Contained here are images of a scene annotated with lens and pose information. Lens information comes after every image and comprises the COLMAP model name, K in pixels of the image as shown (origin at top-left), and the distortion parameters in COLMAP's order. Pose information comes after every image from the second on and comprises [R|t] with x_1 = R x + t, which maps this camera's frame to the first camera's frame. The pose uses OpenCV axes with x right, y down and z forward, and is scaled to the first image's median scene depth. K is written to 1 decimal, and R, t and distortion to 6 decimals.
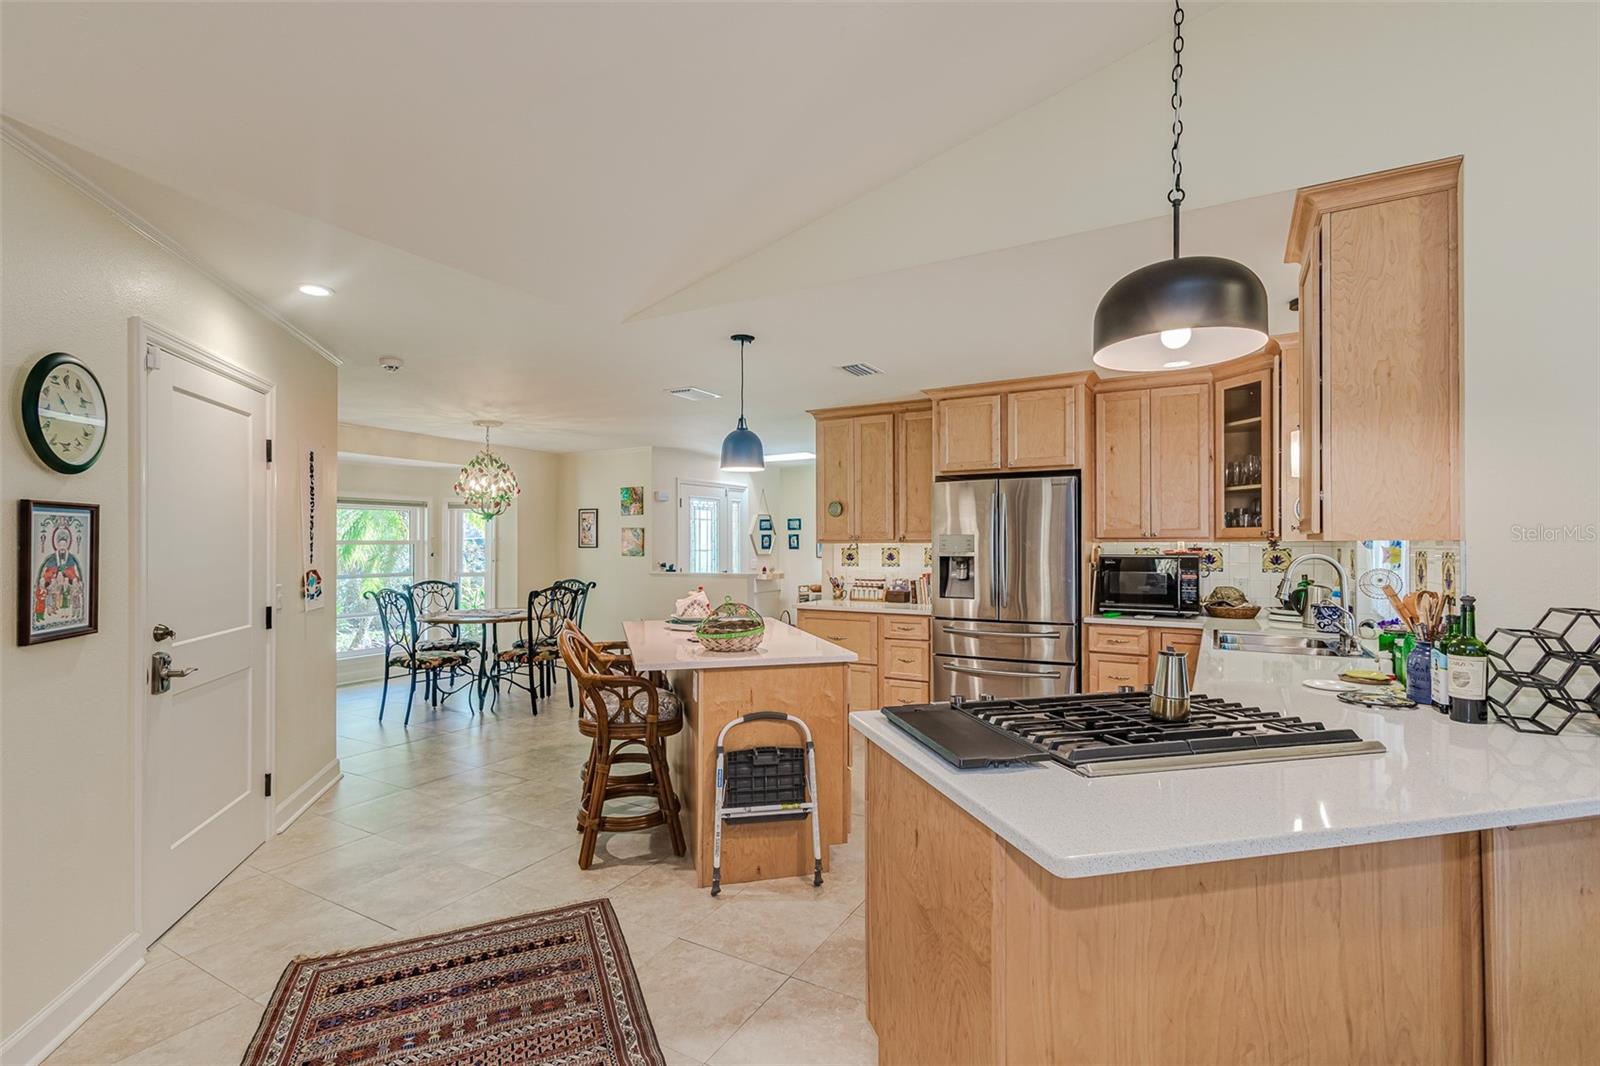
lens RADIAL K [[729.9, 0, 799.6], [0, 729.9, 536.6], [0, 0, 1]] dist [0.009745, -0.000009]
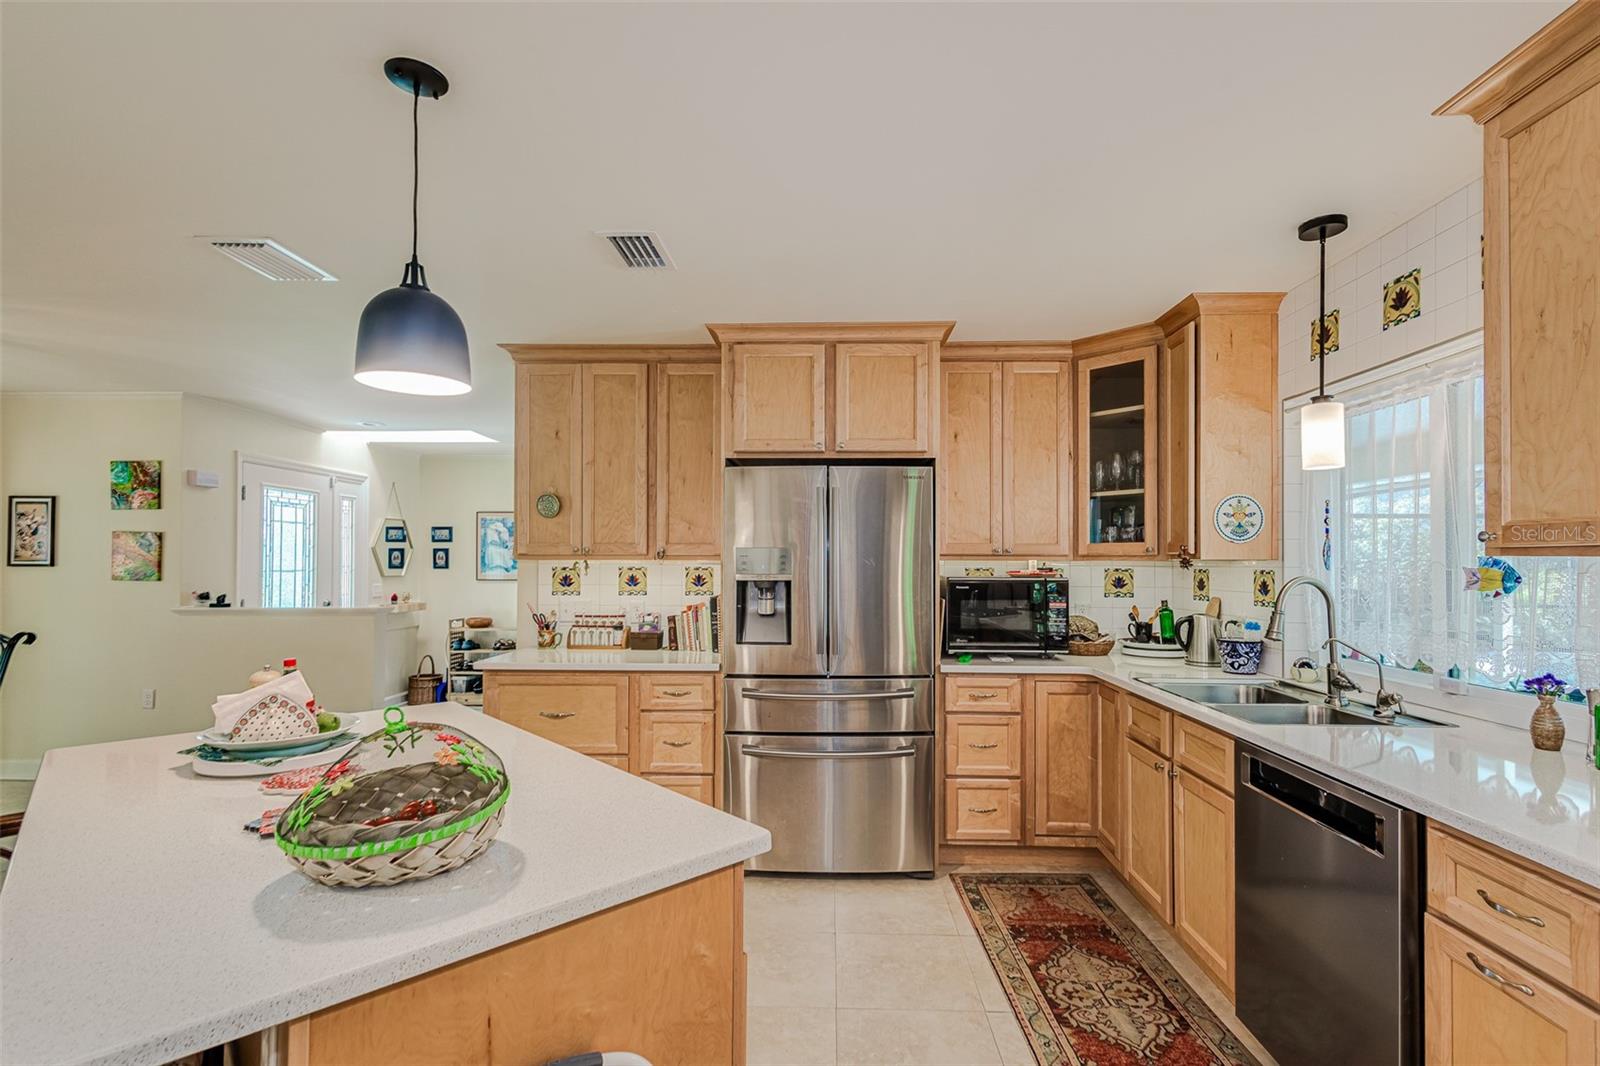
lens RADIAL K [[729.9, 0, 808.5], [0, 729.9, 553.0], [0, 0, 1]] dist [0.009745, -0.000009]
pose [[0.882026, 0.010816, 0.471076, -0.055351], [-0.008950, 0.999941, -0.006201, 0.005494], [-0.471115, 0.001253, 0.882071, 0.375480]]
